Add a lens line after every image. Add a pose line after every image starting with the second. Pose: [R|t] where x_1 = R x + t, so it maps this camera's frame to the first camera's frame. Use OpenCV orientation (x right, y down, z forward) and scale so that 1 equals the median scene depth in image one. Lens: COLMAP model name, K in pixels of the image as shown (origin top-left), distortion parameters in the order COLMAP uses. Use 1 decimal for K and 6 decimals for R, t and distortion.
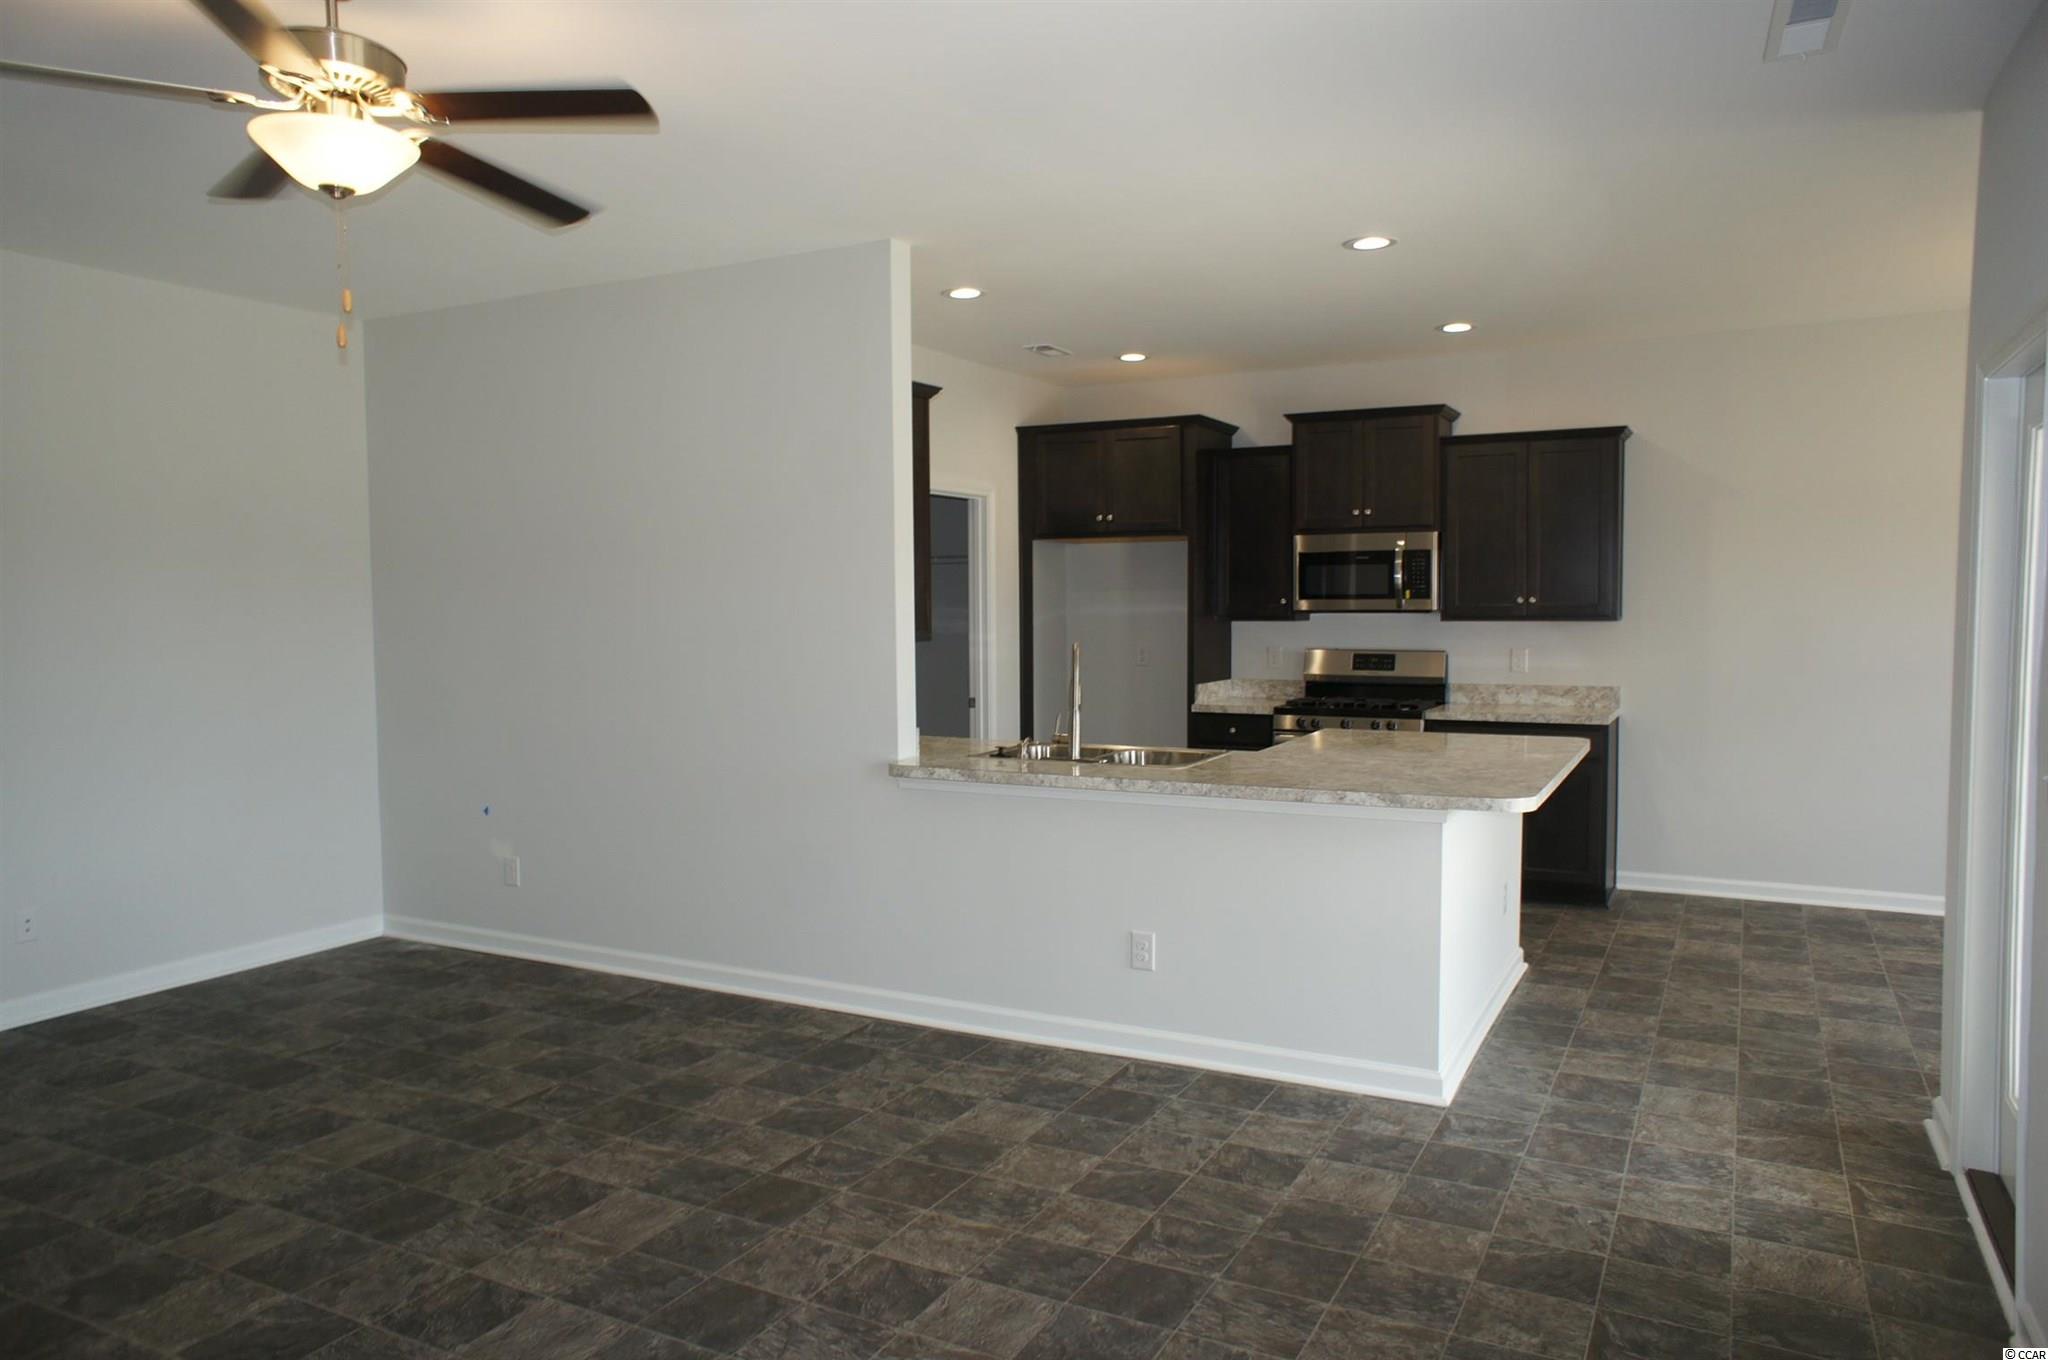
lens RADIAL K [[1391.3, 0, 1005.9], [0, 1391.3, 679.3], [0, 0, 1]] dist [-0.068985, 0.105758]
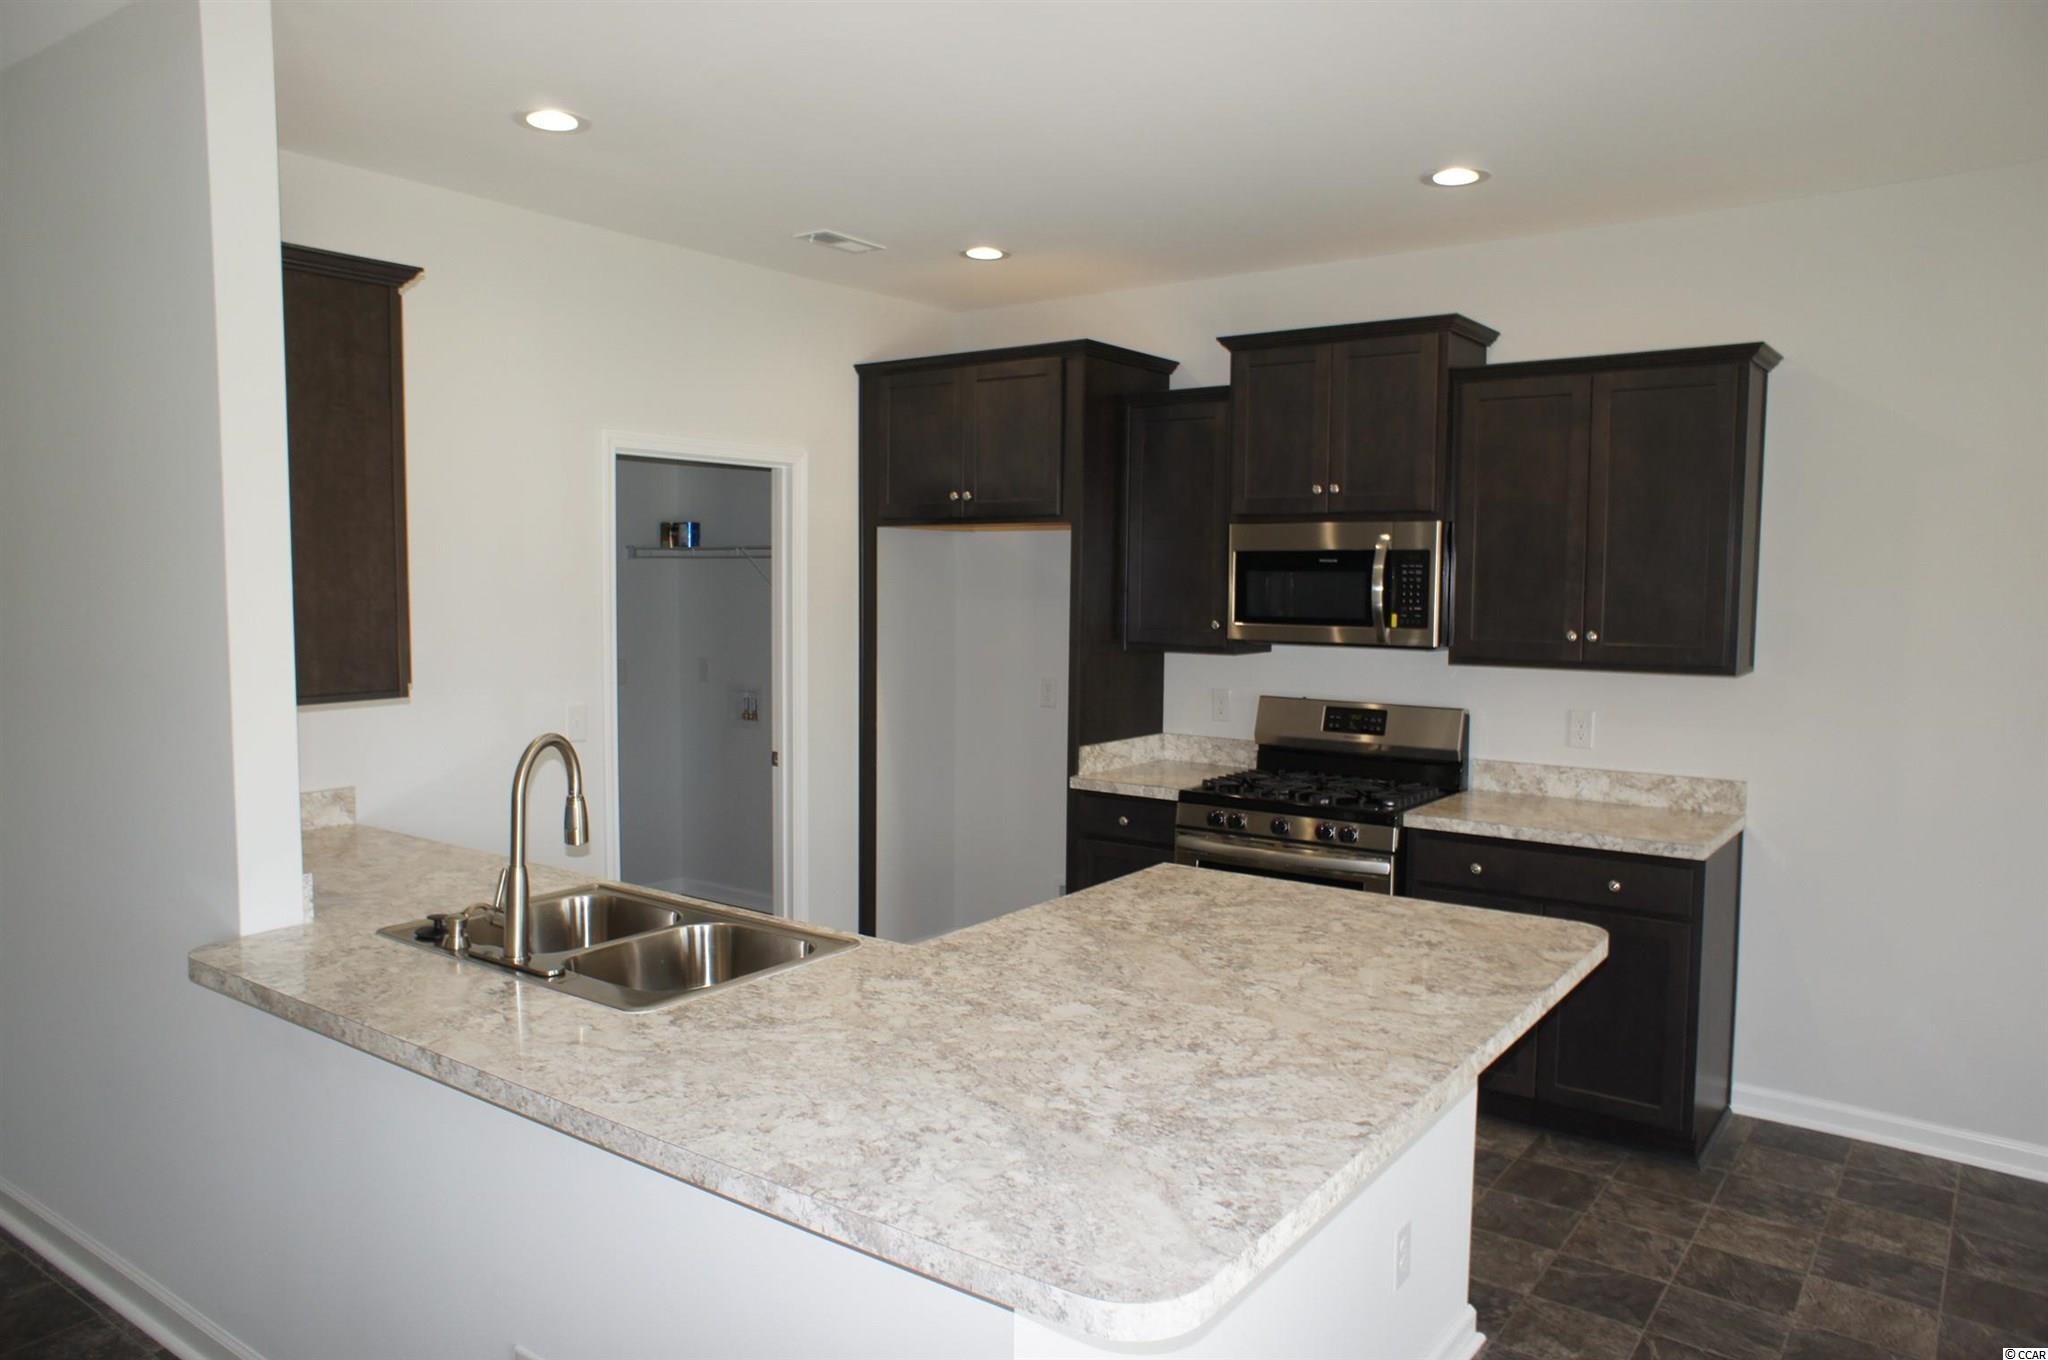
lens RADIAL K [[1353.9, 0, 1024.0], [0, 1353.9, 680.0], [0, 0, 1]] dist [-0.048555, 0.032513]
pose [[0.990308, 0.026564, -0.136322, 0.203133], [-0.024466, 0.999555, 0.017041, -0.039634], [0.136714, -0.013541, 0.990518, 0.362145]]
